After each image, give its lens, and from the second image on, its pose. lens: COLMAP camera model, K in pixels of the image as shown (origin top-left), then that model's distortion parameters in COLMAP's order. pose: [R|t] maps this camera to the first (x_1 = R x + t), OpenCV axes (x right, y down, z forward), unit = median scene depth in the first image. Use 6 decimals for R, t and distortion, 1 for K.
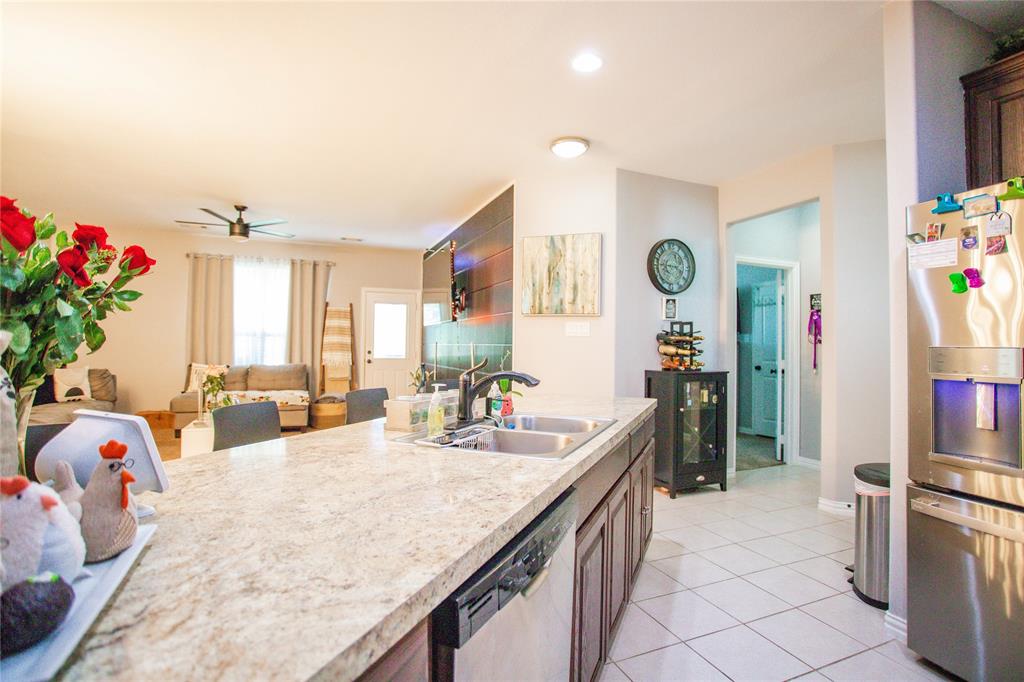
lens RADIAL K [[509.6, 0, 517.7], [0, 509.6, 339.1], [0, 0, 1]] dist [-0.058674, 0.021101]
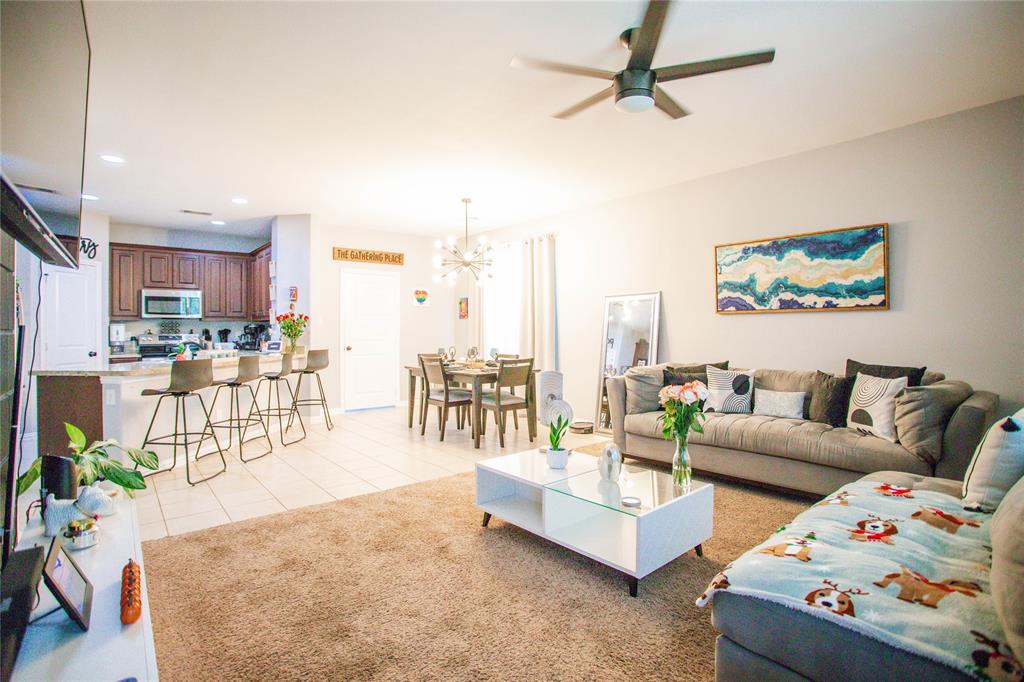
lens RADIAL K [[509.6, 0, 517.2], [0, 509.6, 334.0], [0, 0, 1]] dist [-0.058674, 0.021101]
pose [[-0.953495, -0.005895, -0.301350, -0.317307], [-0.003871, 0.999966, -0.007314, 0.014148], [0.301383, -0.005807, -0.953485, 1.412070]]
